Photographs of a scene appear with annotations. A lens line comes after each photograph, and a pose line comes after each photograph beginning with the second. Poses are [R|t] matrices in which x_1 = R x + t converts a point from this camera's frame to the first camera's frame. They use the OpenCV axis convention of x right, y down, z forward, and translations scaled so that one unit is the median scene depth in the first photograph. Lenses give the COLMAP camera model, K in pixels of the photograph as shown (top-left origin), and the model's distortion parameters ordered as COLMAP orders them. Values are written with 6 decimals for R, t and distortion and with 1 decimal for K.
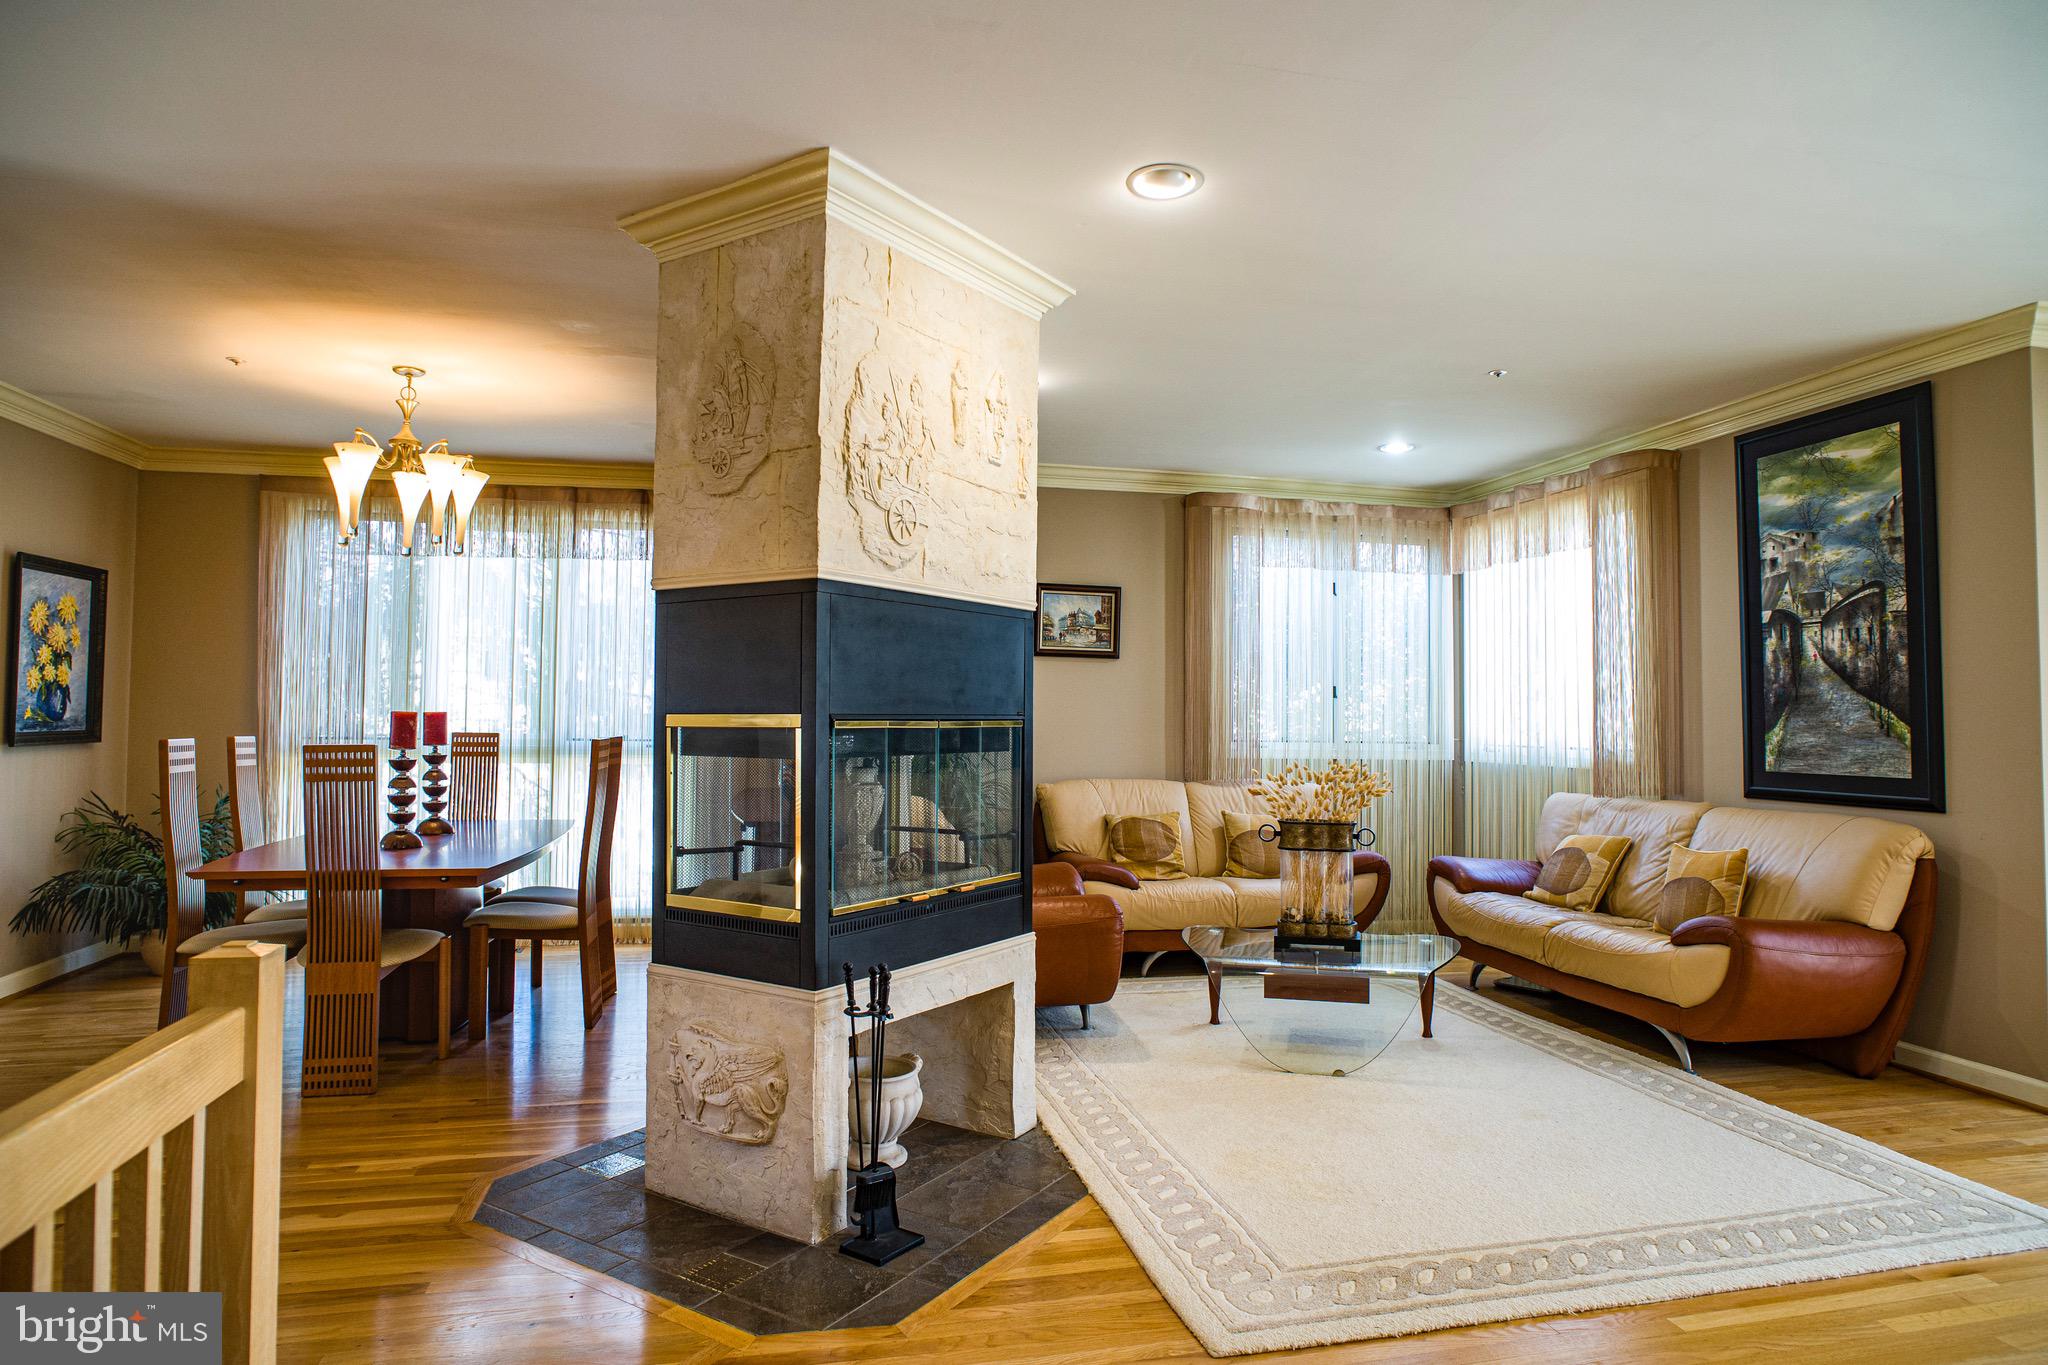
lens RADIAL K [[1182.0, 0, 1019.6], [0, 1182.0, 686.8], [0, 0, 1]] dist [-0.052114, 0.030000]
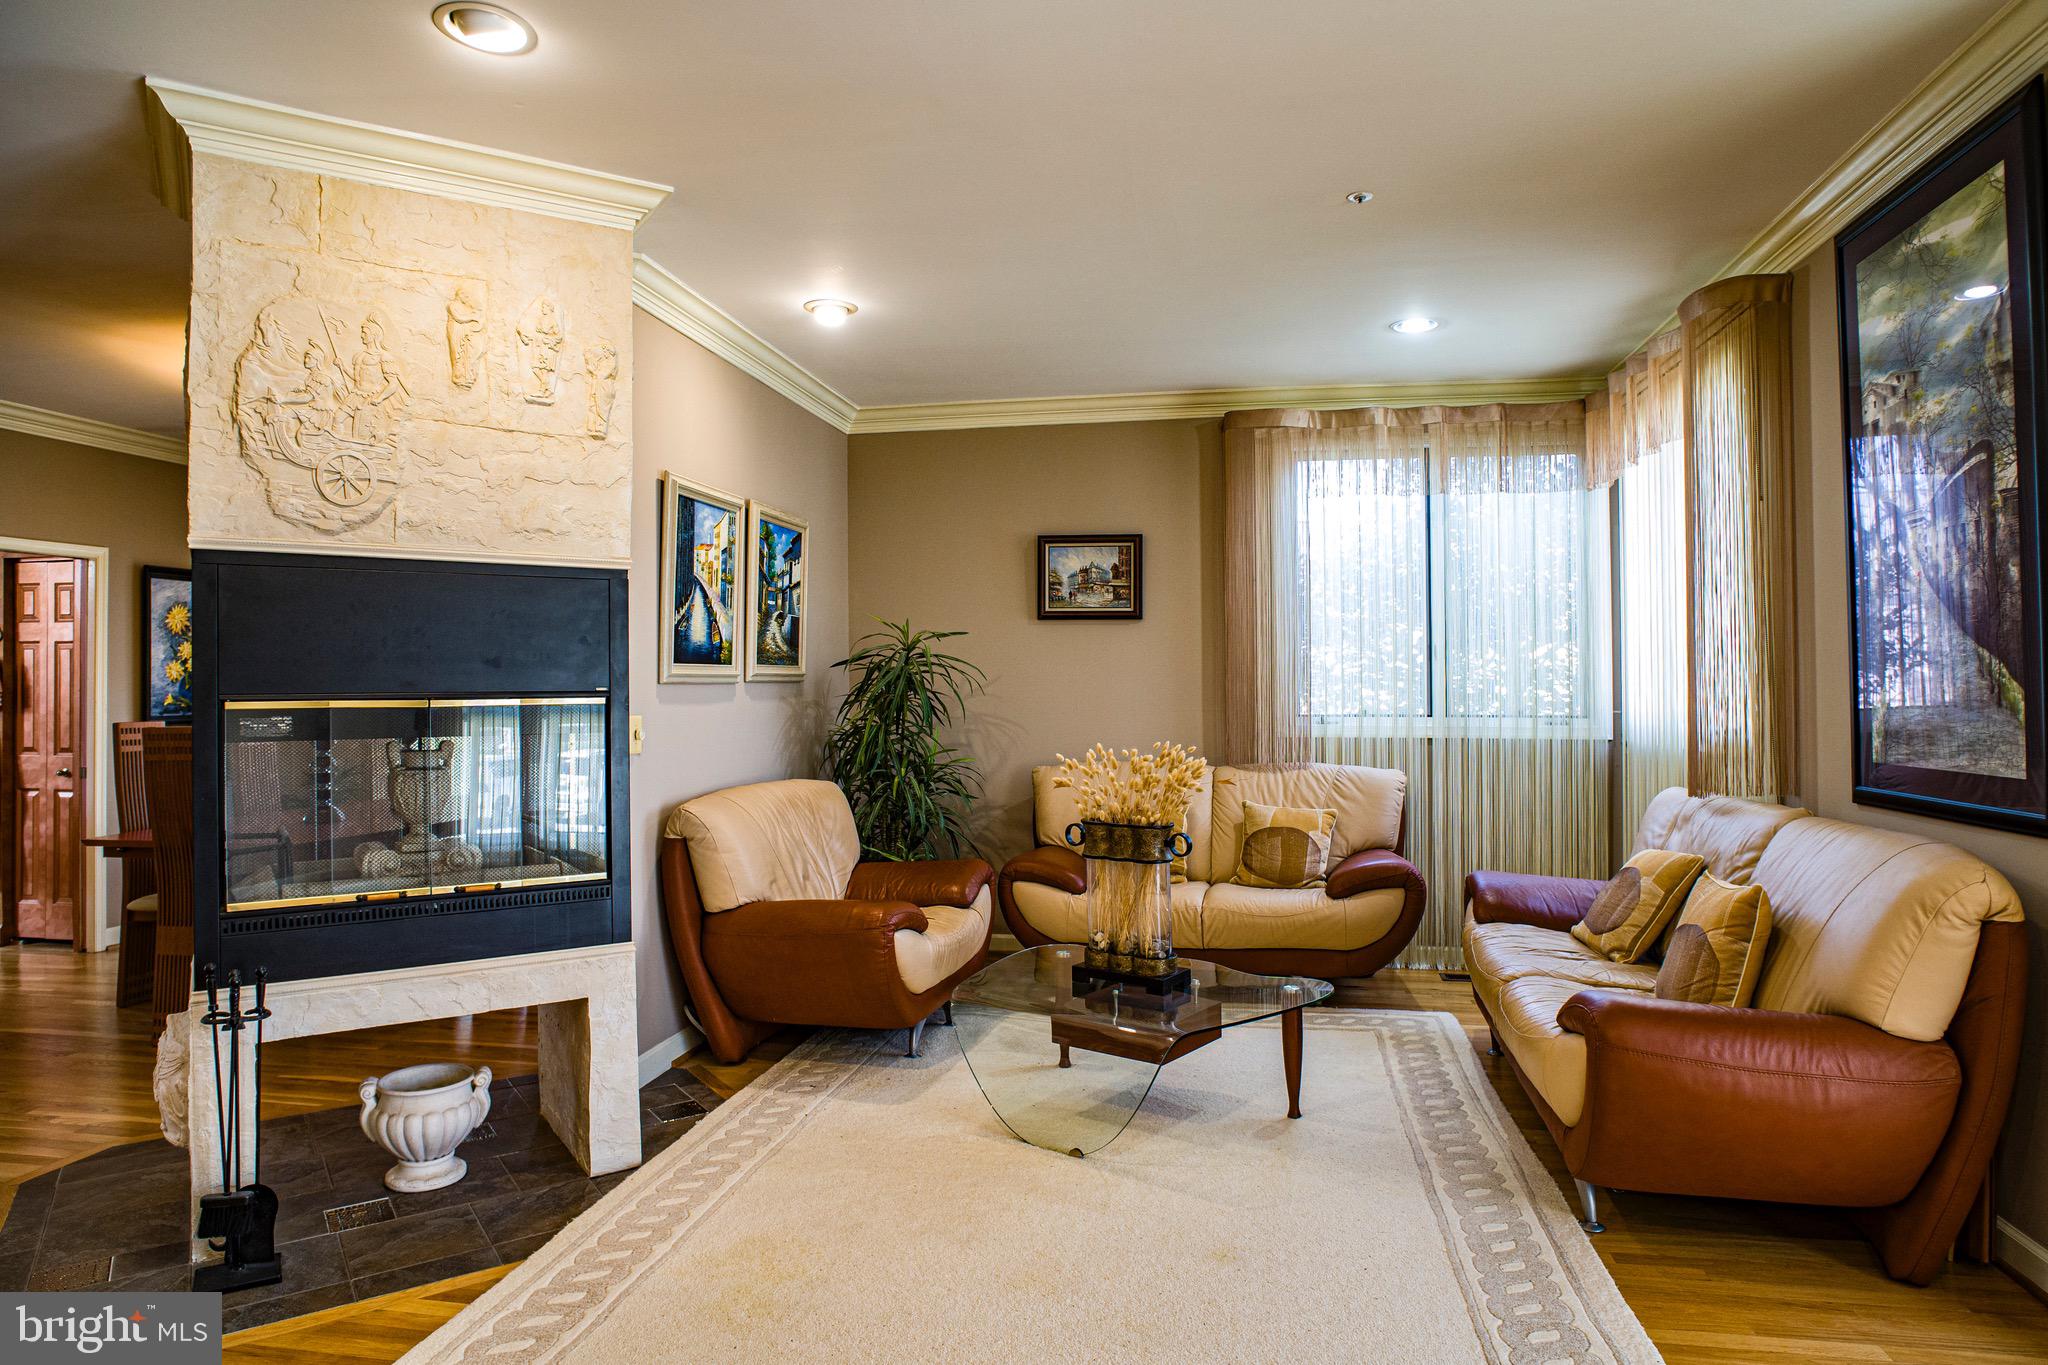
lens RADIAL K [[1212.0, 0, 1024.0], [0, 1212.0, 682.5], [0, 0, 1]] dist [-0.049443, 0.024708]
pose [[0.920525, -0.016587, -0.390332, 0.505162], [0.024230, 0.999599, 0.014665, 0.009698], [0.389933, -0.022957, 0.920557, 0.247627]]
